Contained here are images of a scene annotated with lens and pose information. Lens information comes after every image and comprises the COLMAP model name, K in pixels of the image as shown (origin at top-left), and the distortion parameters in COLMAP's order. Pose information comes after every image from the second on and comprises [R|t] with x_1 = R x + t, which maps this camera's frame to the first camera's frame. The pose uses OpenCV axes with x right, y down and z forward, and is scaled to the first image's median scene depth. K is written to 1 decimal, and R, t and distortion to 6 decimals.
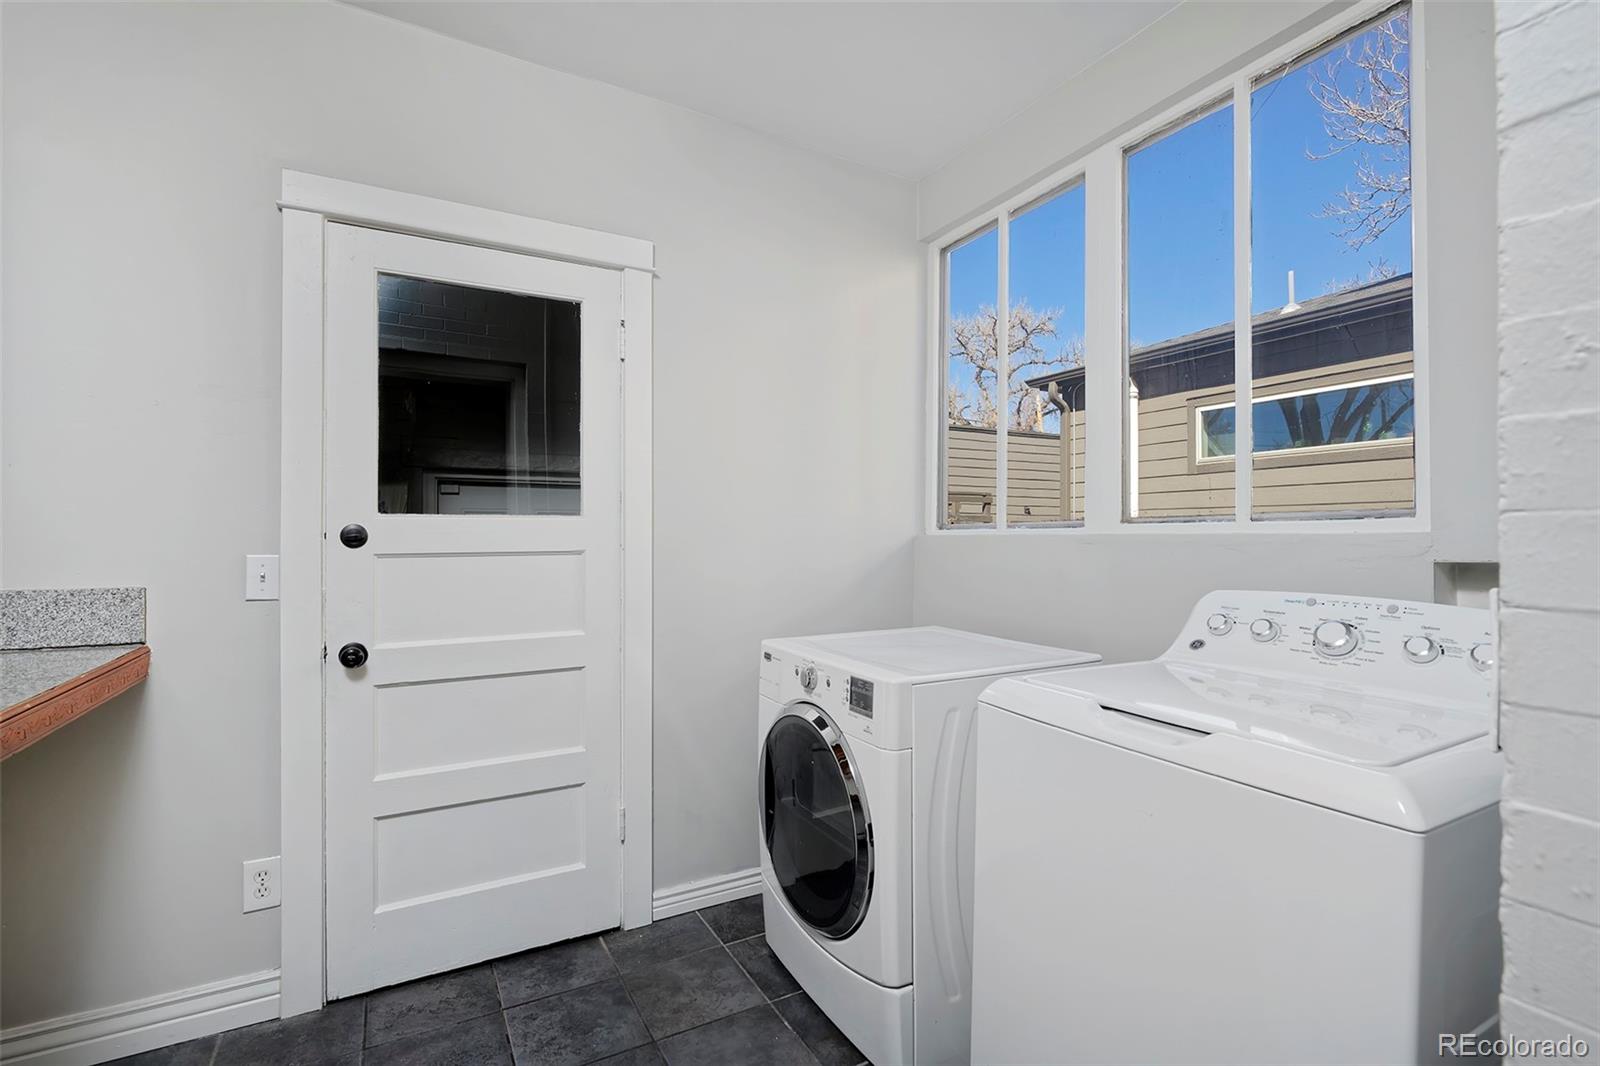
lens RADIAL K [[744.9, 0, 795.5], [0, 744.9, 533.9], [0, 0, 1]] dist [-0.002598, -0.000422]
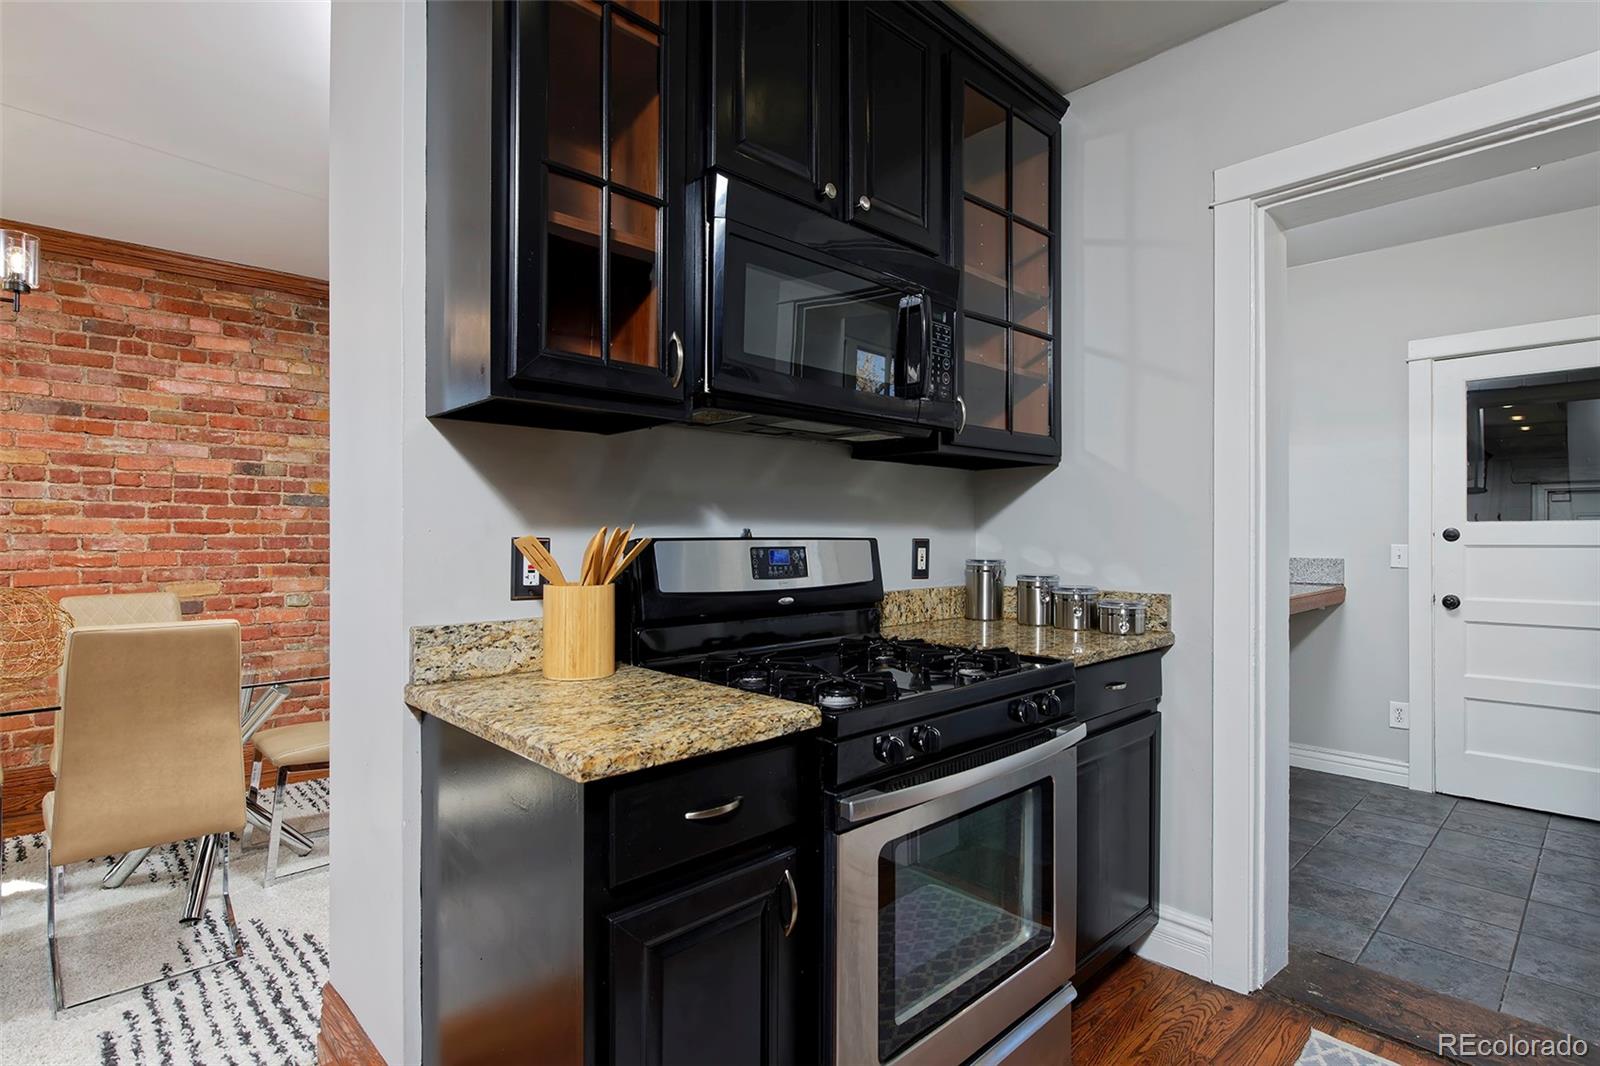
lens RADIAL K [[784.6, 0, 804.9], [0, 784.6, 534.3], [0, 0, 1]] dist [-0.001920, -0.000790]
pose [[0.262826, -0.004428, -0.964833, 0.802031], [0.002004, 0.999990, -0.004043, 0.006742], [0.964841, -0.000871, 0.262832, -0.975044]]
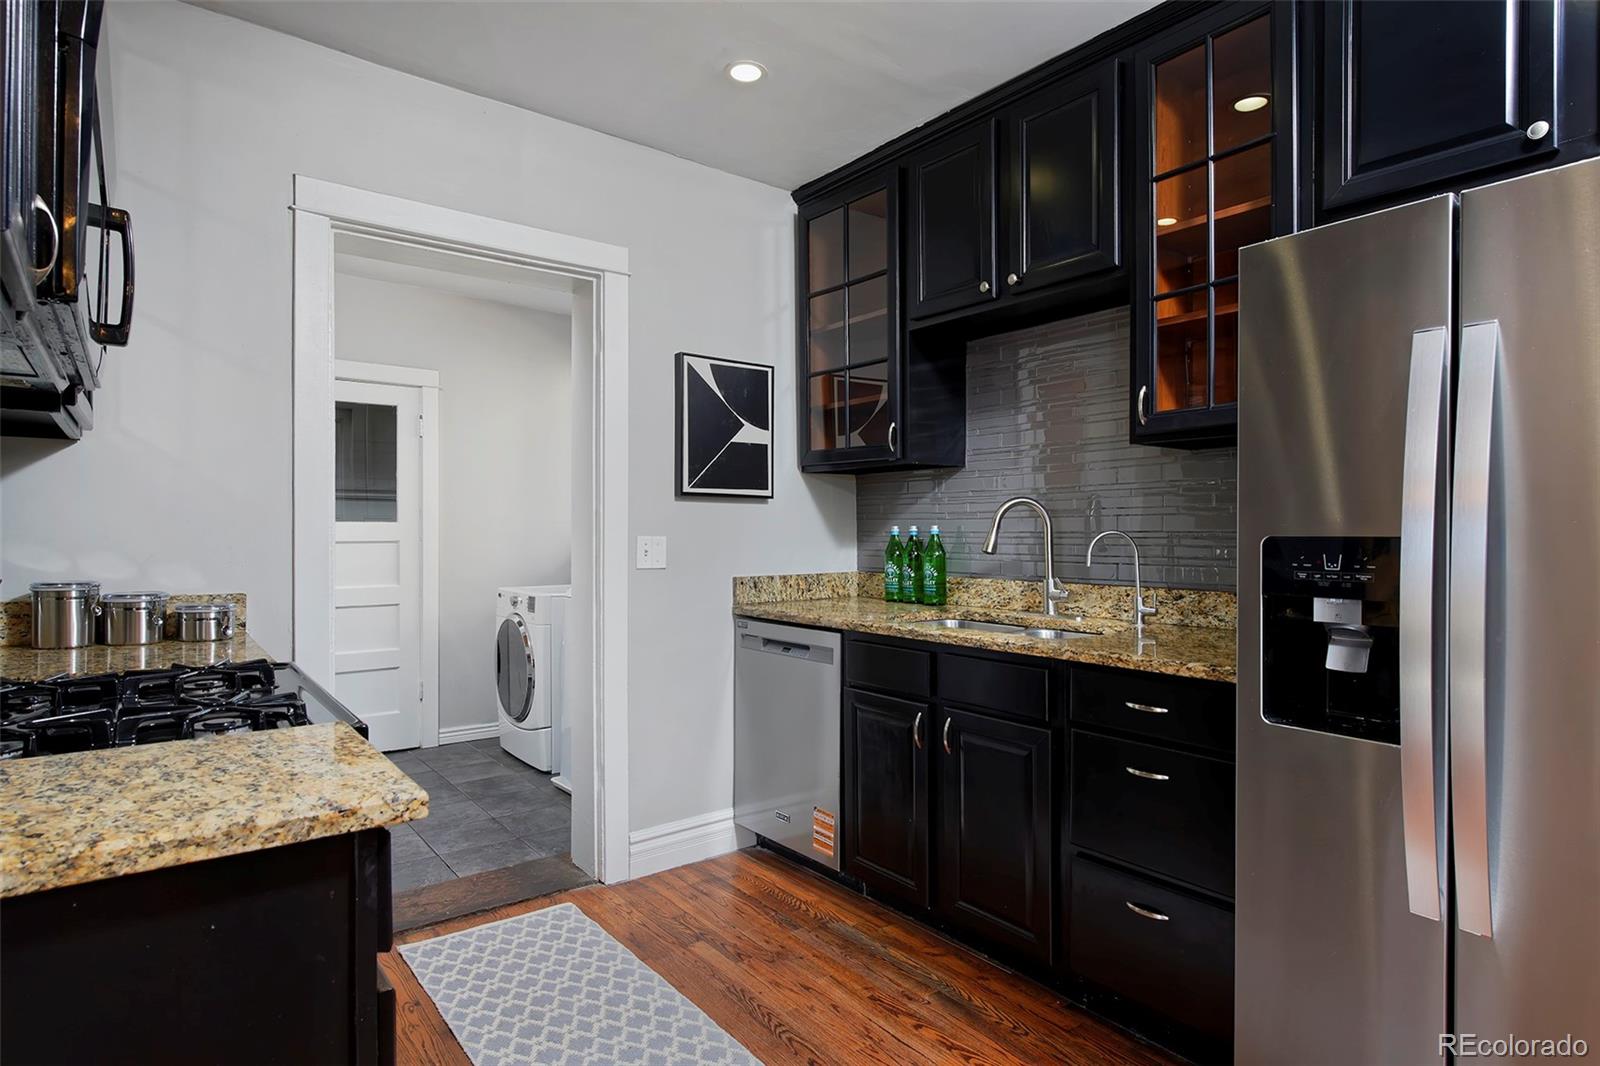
lens RADIAL K [[855.4, 0, 808.2], [0, 855.4, 530.3], [0, 0, 1]] dist [-0.002592, 0.000190]
pose [[0.986160, -0.000084, 0.165795, 0.421442], [0.001132, 0.999980, -0.006227, 0.012068], [-0.165792, 0.006329, 0.986140, -1.452279]]
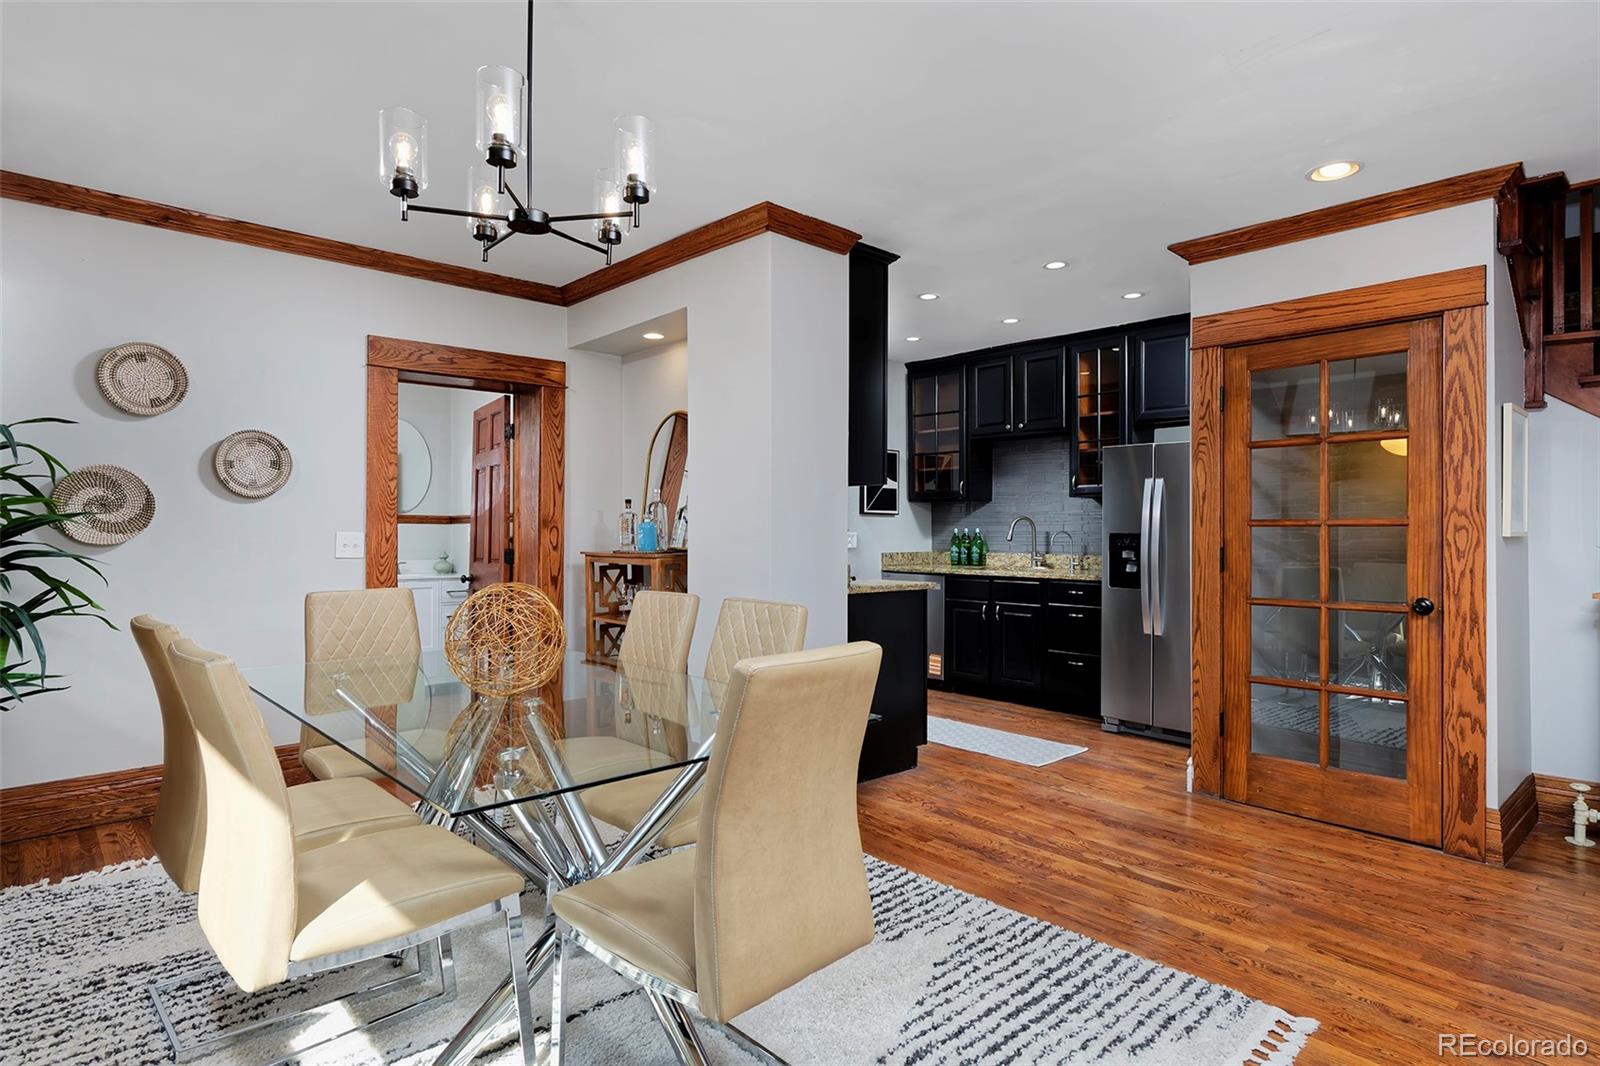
lens RADIAL K [[855.4, 0, 810.2], [0, 855.4, 529.2], [0, 0, 1]] dist [-0.002592, 0.000190]
pose [[0.969871, 0.002163, 0.243611, -0.561044], [-0.001008, 0.999988, -0.004866, 0.014459], [-0.243618, 0.004474, 0.969861, -3.060060]]
